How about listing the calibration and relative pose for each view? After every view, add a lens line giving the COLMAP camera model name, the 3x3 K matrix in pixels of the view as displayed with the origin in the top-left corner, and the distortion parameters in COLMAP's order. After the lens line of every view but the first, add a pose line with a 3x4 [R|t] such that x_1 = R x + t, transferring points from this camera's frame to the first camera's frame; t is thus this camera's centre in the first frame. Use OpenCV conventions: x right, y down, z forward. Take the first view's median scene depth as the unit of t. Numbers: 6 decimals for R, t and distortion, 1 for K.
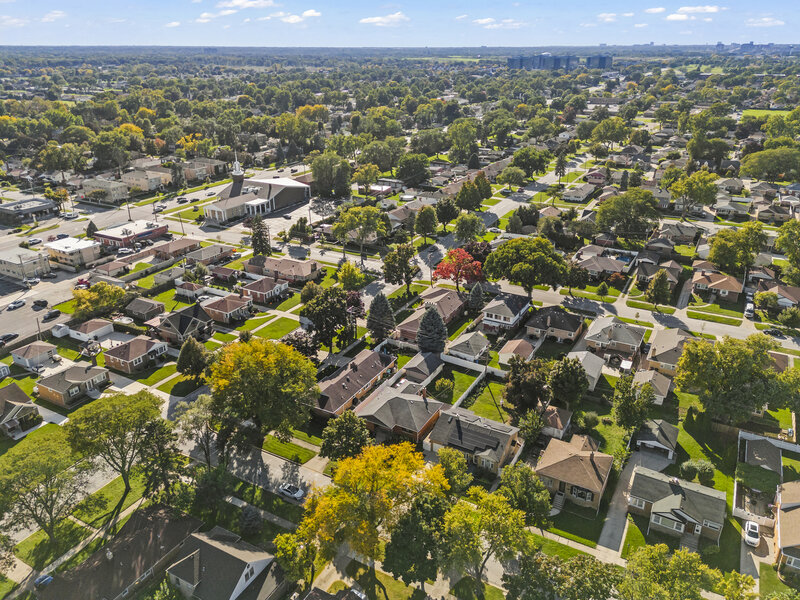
lens RADIAL K [[589.4, 0, 405.3], [0, 589.4, 301.1], [0, 0, 1]] dist [0.066145, -0.063024]
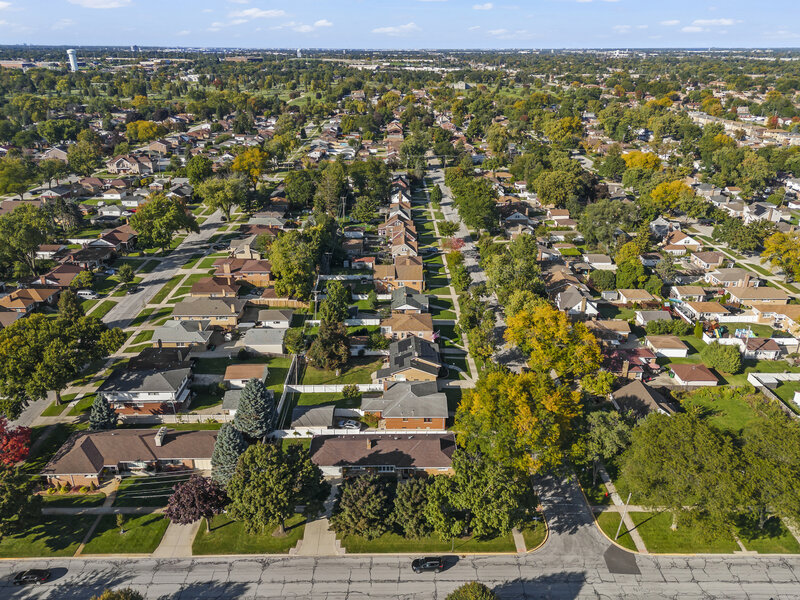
lens RADIAL K [[589.4, 0, 405.3], [0, 589.4, 301.1], [0, 0, 1]] dist [0.066145, -0.063024]
pose [[-0.498398, -0.337546, 0.798537, -0.490672], [0.334763, 0.774720, 0.536417, -0.318009], [-0.799708, 0.534670, -0.273121, 0.768881]]
